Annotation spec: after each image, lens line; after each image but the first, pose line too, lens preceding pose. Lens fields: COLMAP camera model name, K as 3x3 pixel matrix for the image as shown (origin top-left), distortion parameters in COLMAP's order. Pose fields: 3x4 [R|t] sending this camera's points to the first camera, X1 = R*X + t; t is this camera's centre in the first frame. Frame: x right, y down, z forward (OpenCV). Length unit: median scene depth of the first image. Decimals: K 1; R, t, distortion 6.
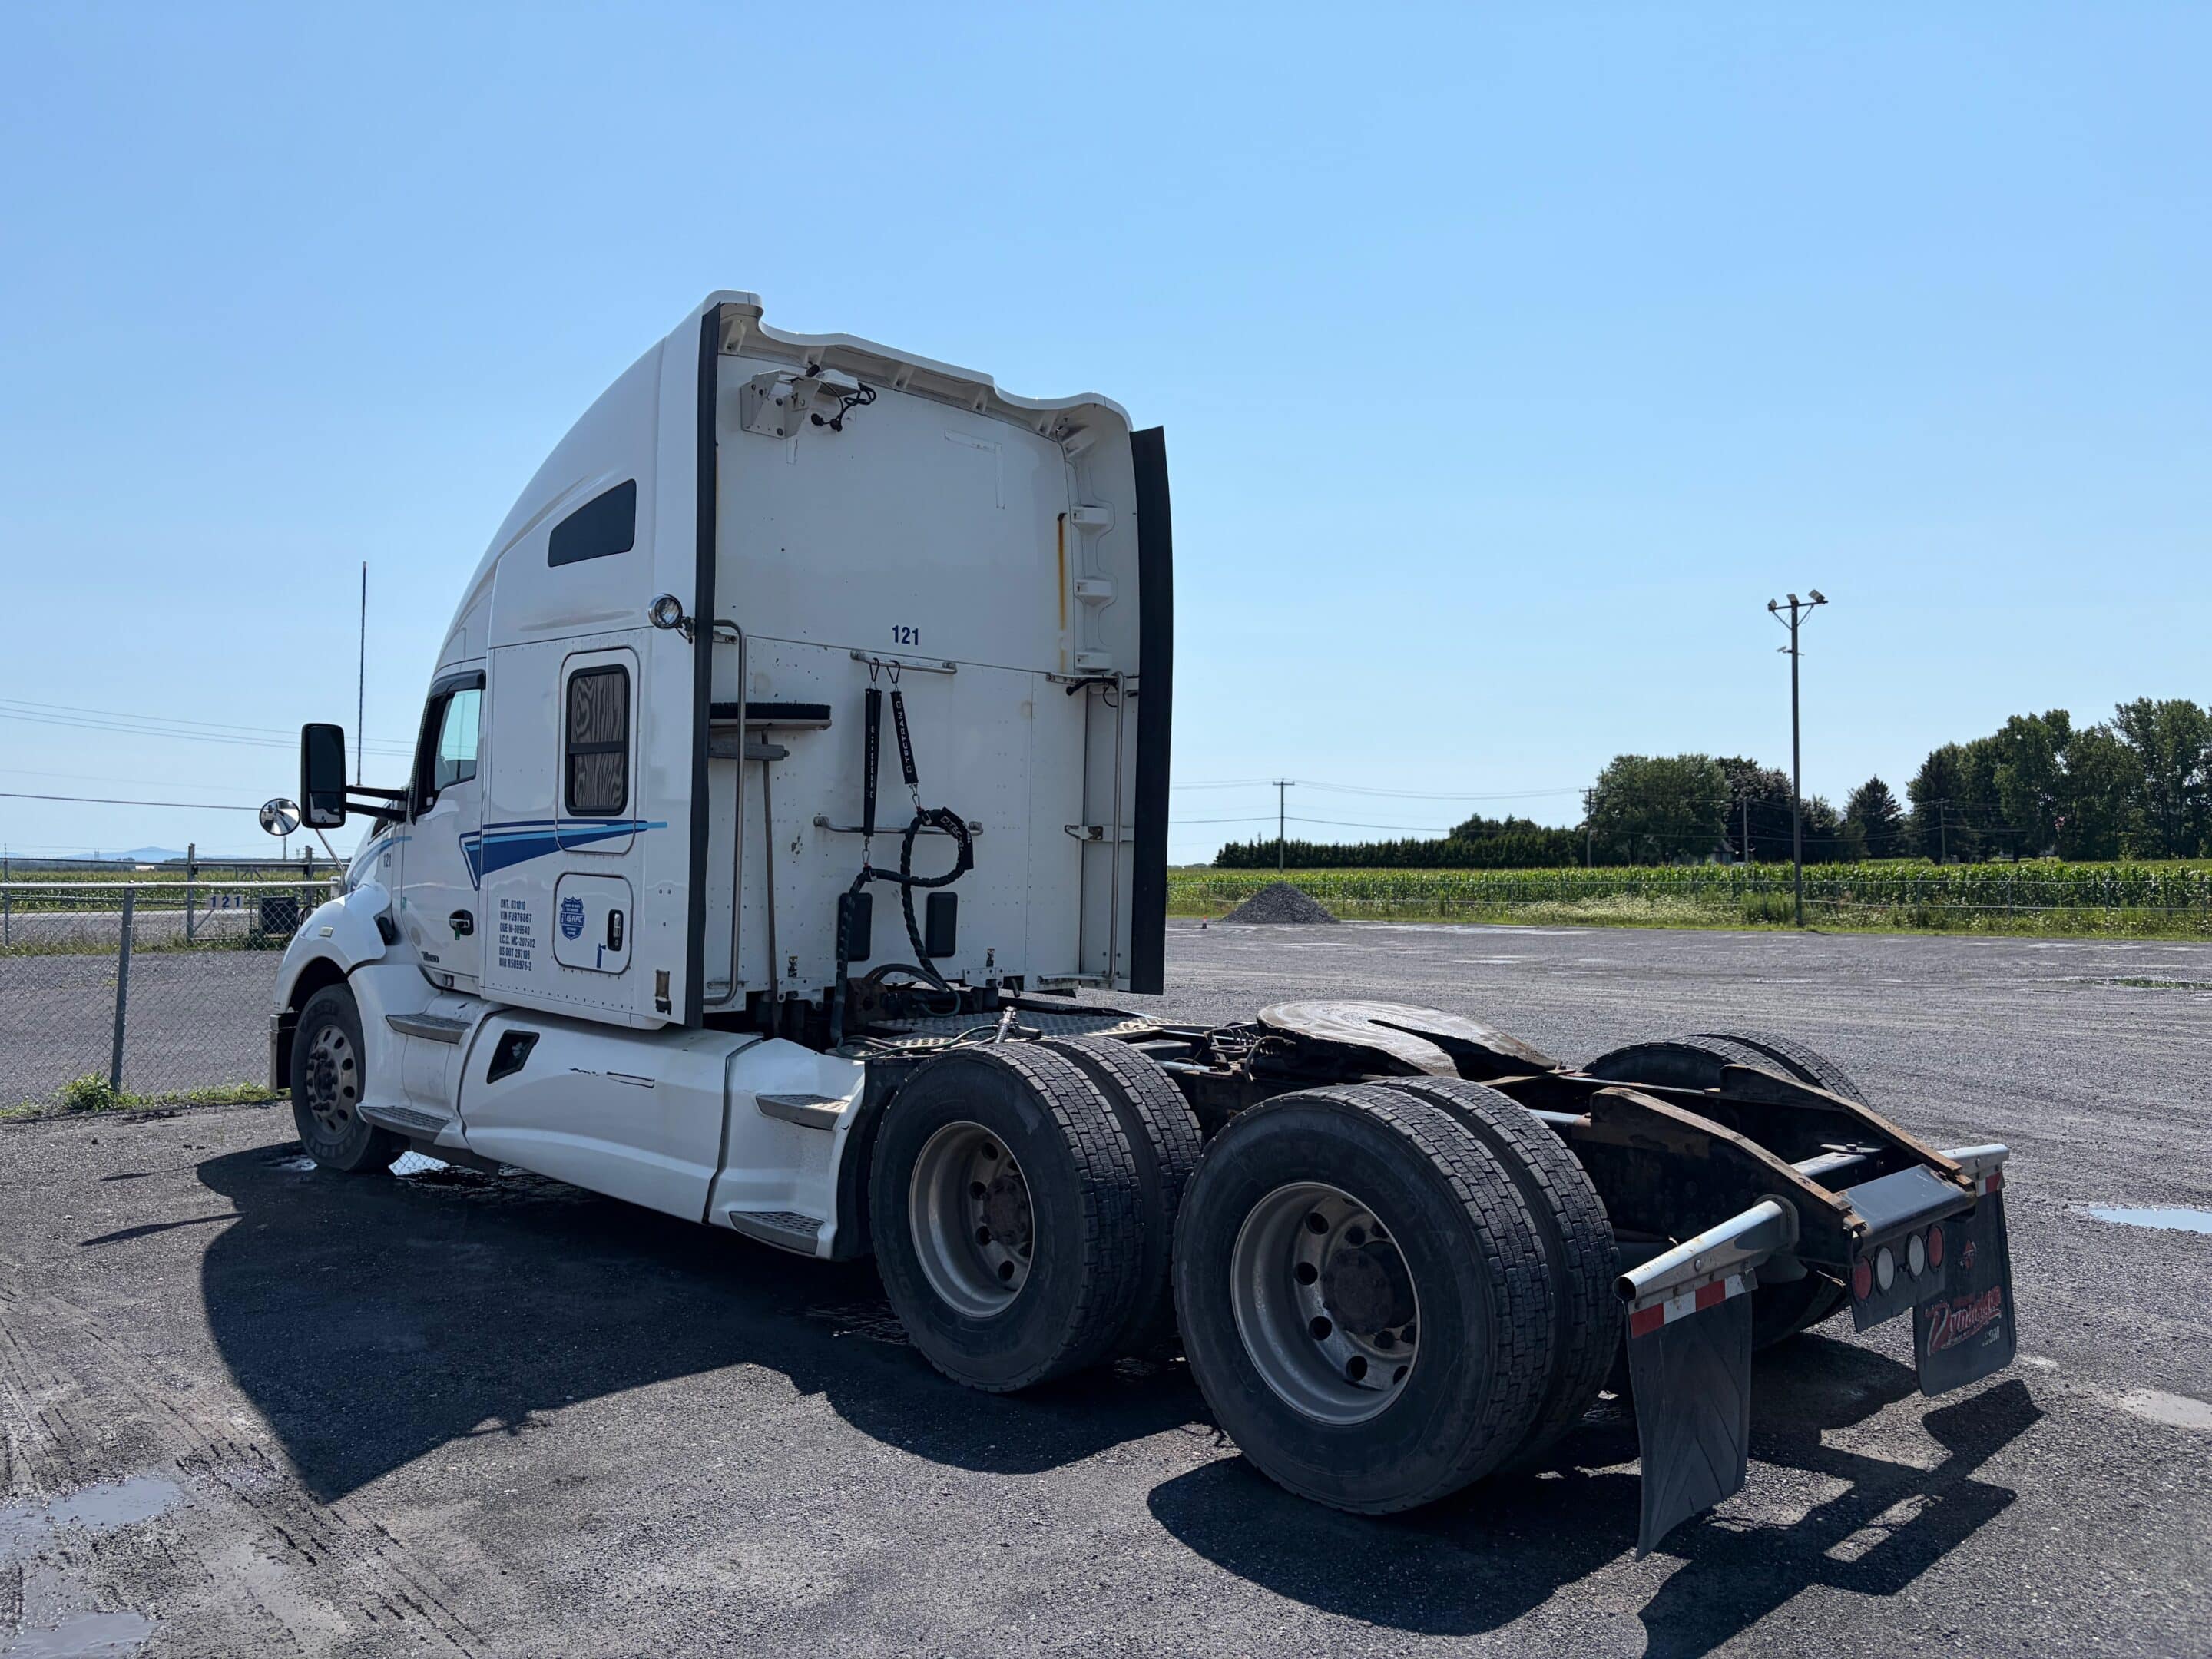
lens RADIAL K [[1671.8, 0, 1104.1], [0, 1671.8, 819.7], [0, 0, 1]] dist [0.059769, -0.064363]
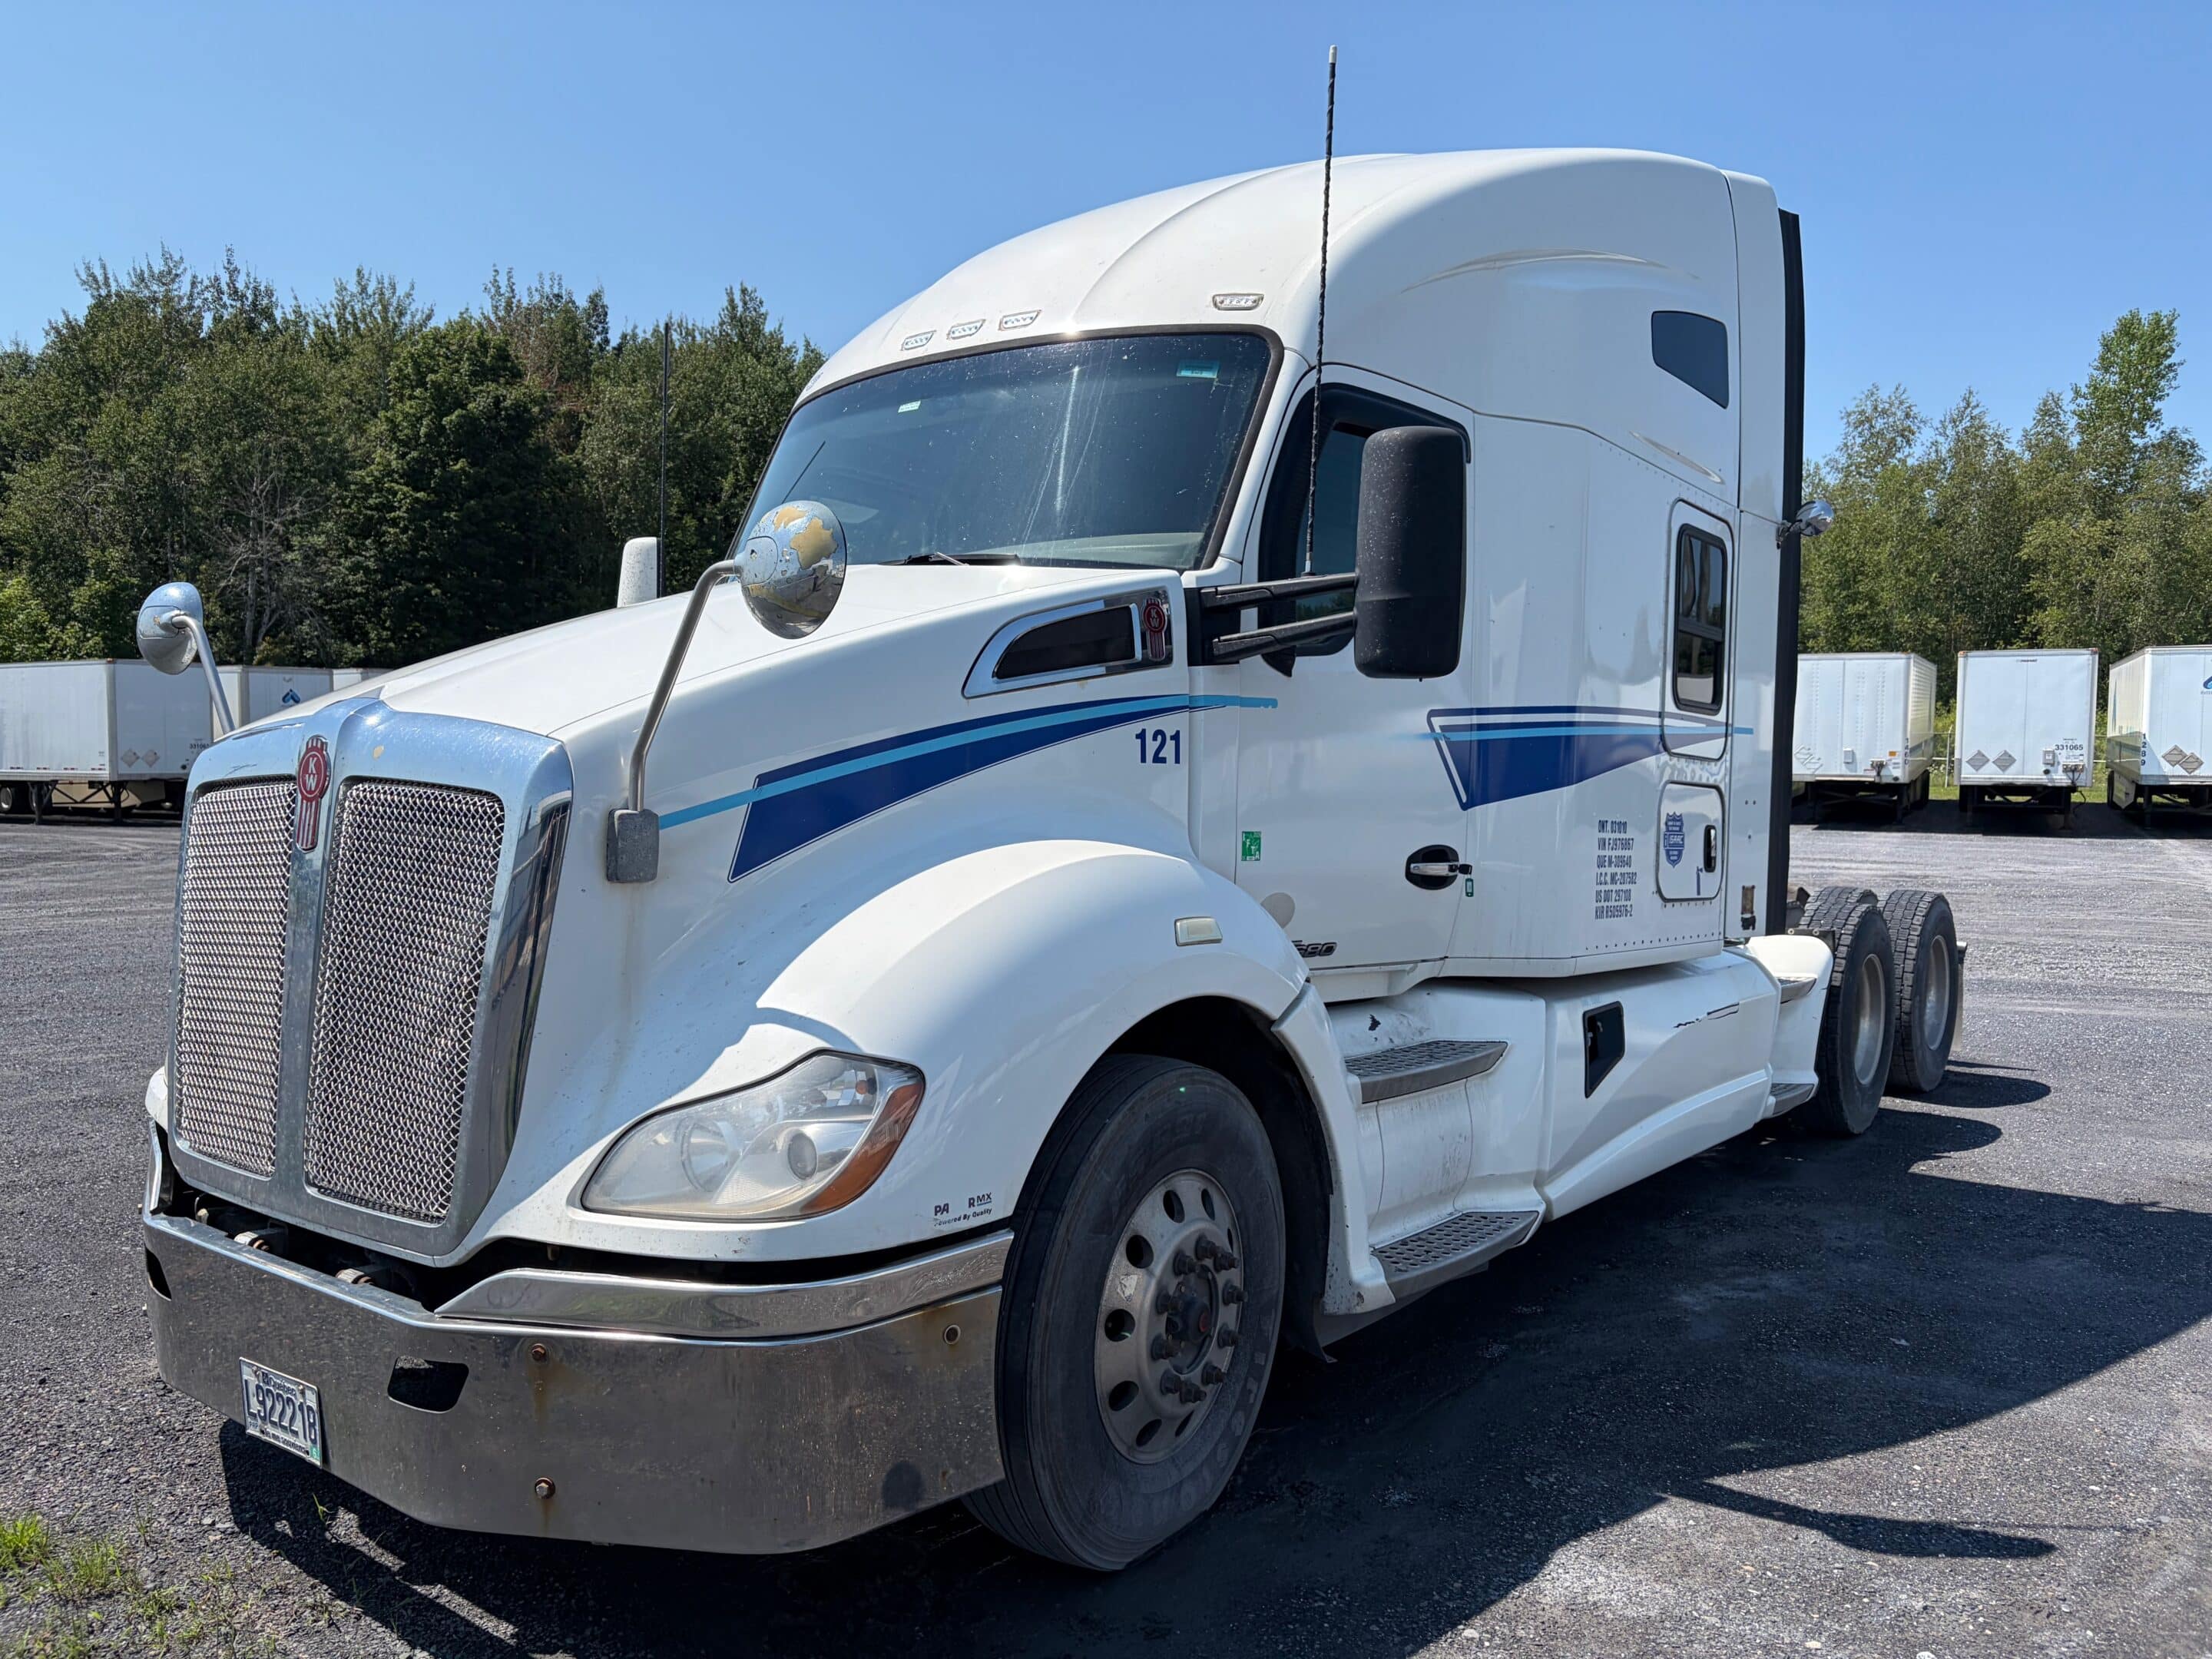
lens RADIAL K [[1671.8, 0, 1083.3], [0, 1671.8, 824.4], [0, 0, 1]] dist [0.059769, -0.064363]
pose [[-0.101498, -0.032184, 0.994315, -1.074532], [-0.038871, 0.998842, 0.028363, 0.039760], [-0.994076, -0.035772, -0.102631, 1.355453]]
